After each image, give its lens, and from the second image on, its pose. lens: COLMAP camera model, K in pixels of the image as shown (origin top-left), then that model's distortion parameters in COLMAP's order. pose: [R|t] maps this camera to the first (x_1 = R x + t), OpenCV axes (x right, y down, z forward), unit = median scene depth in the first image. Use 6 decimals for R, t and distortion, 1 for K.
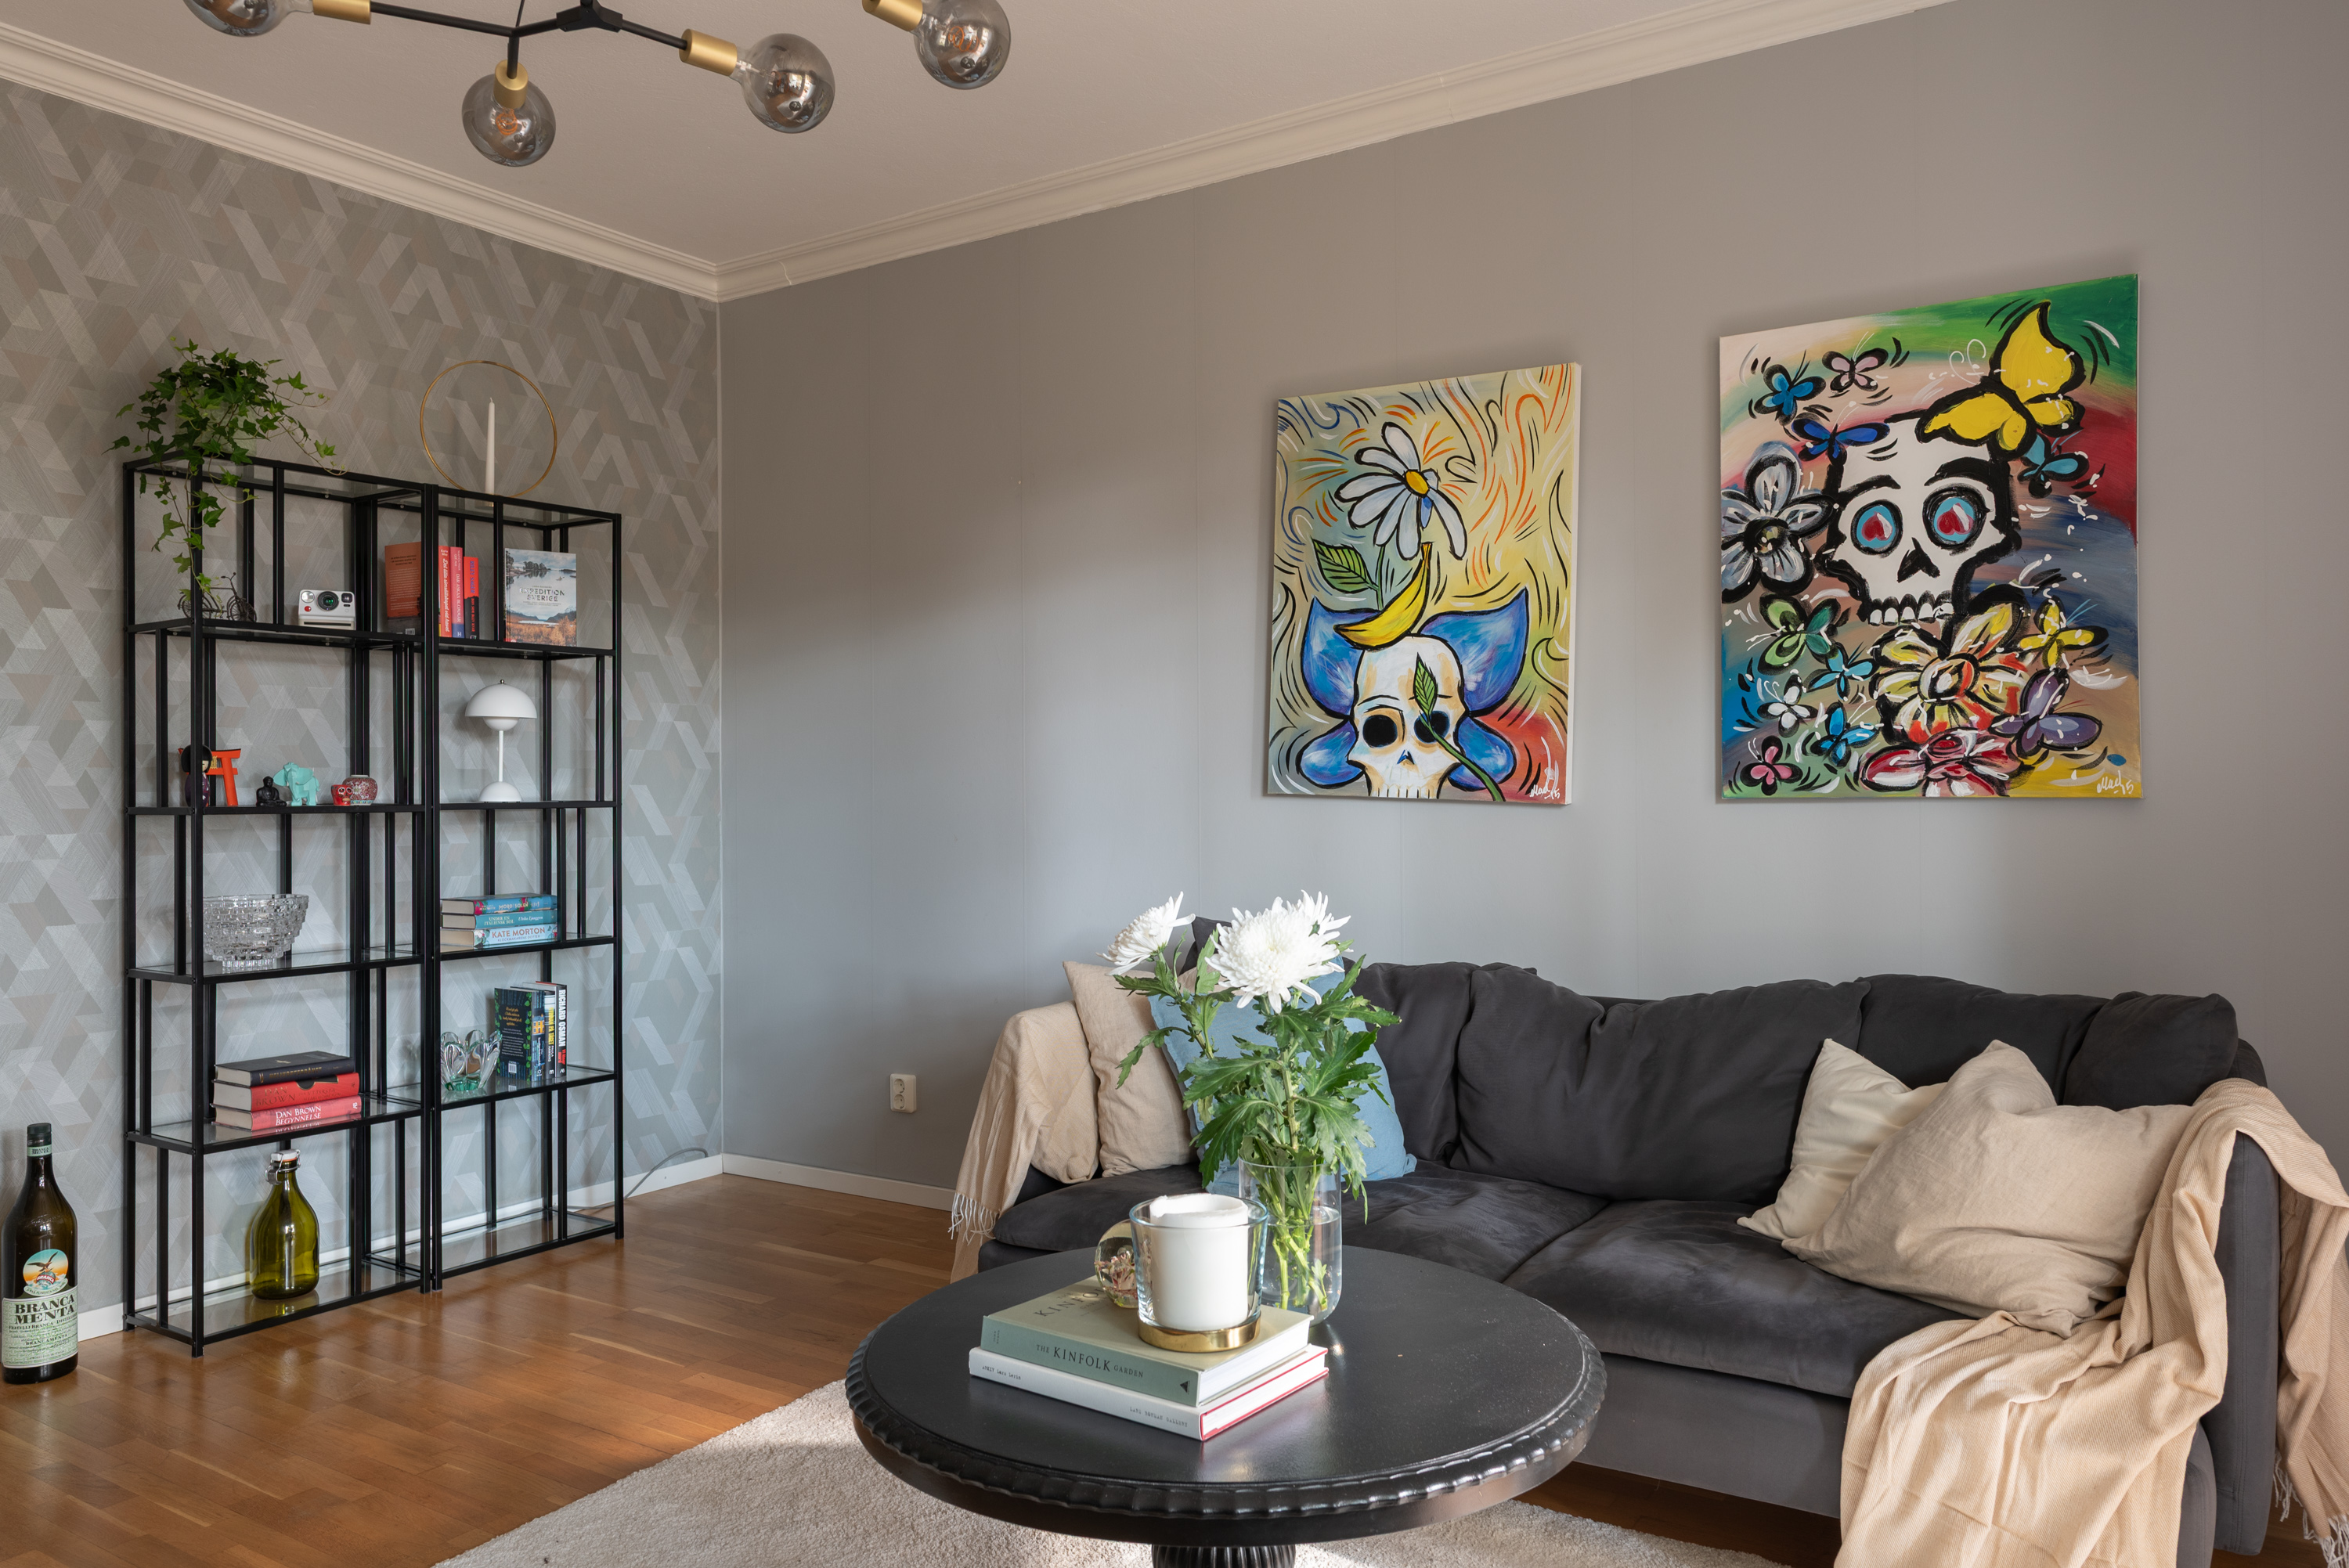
lens RADIAL K [[1631.7, 0, 1179.5], [0, 1631.7, 774.8], [0, 0, 1]] dist [0.007515, -0.010152]
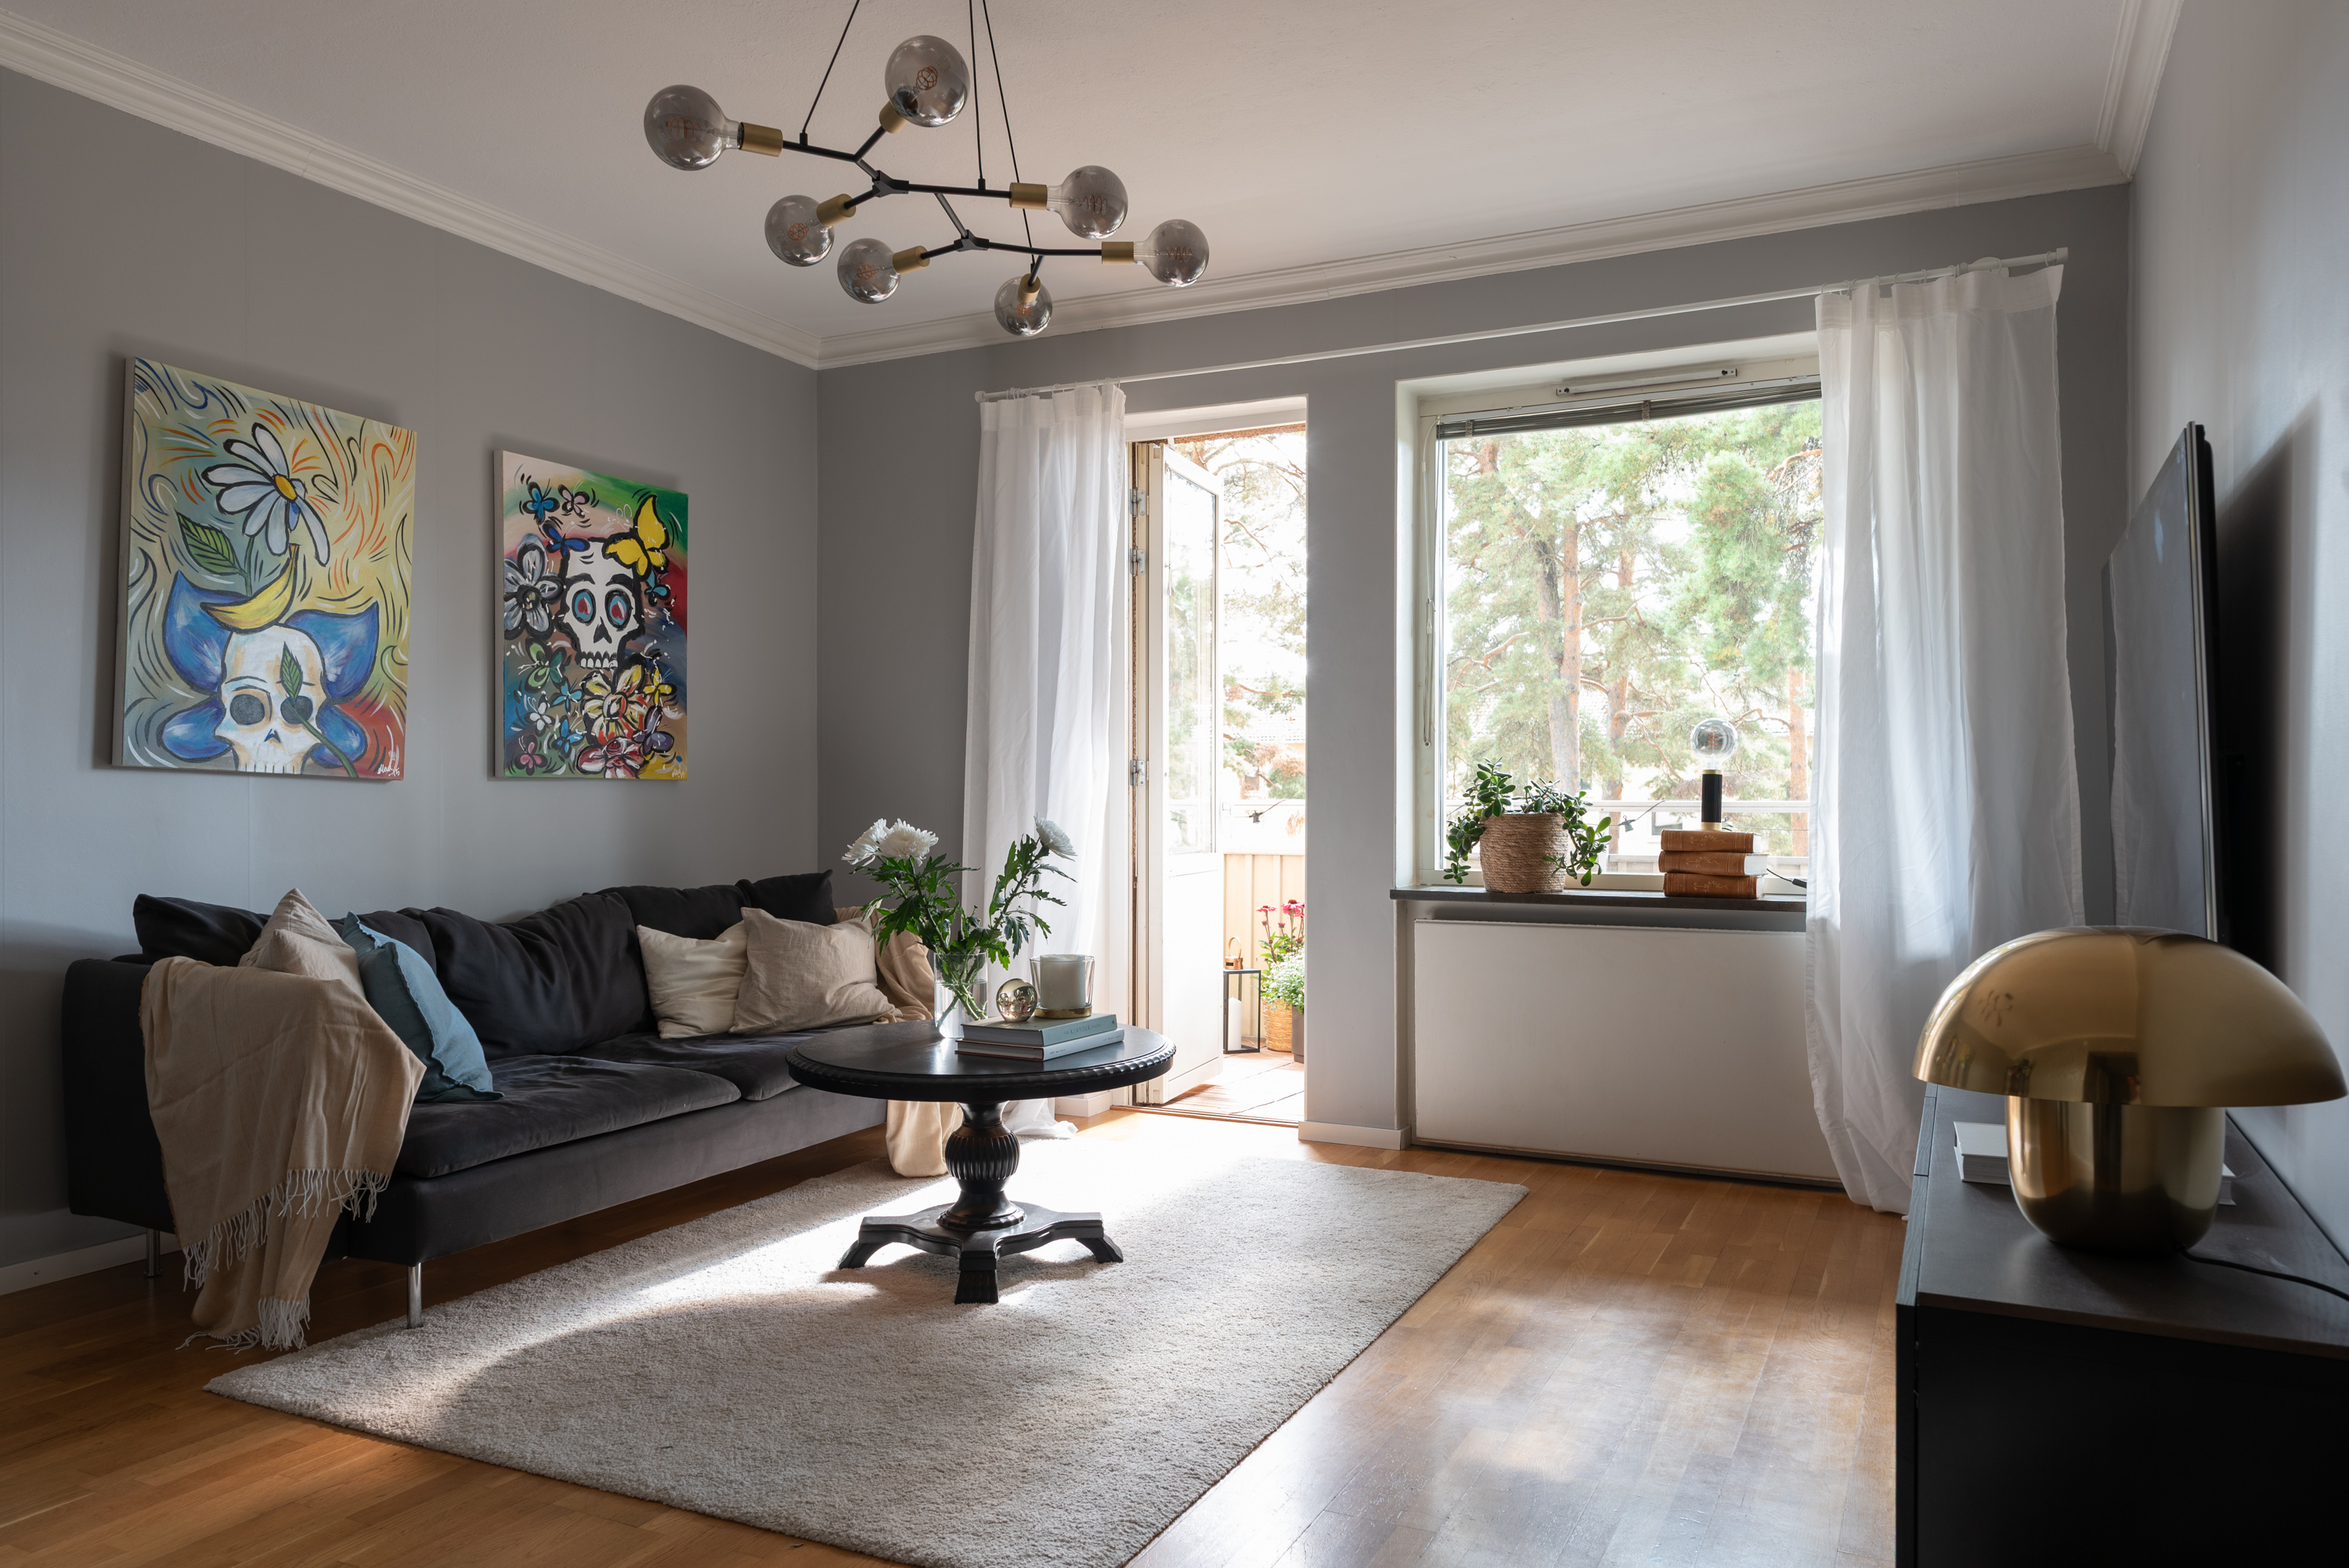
lens RADIAL K [[1631.7, 0, 1169.9], [0, 1631.7, 781.1], [0, 0, 1]] dist [0.007515, -0.010152]
pose [[-0.121241, 0.019304, 0.992435, -1.147050], [-0.003628, 0.999796, -0.019890, 0.044025], [-0.992616, -0.006013, -0.121147, 0.606738]]
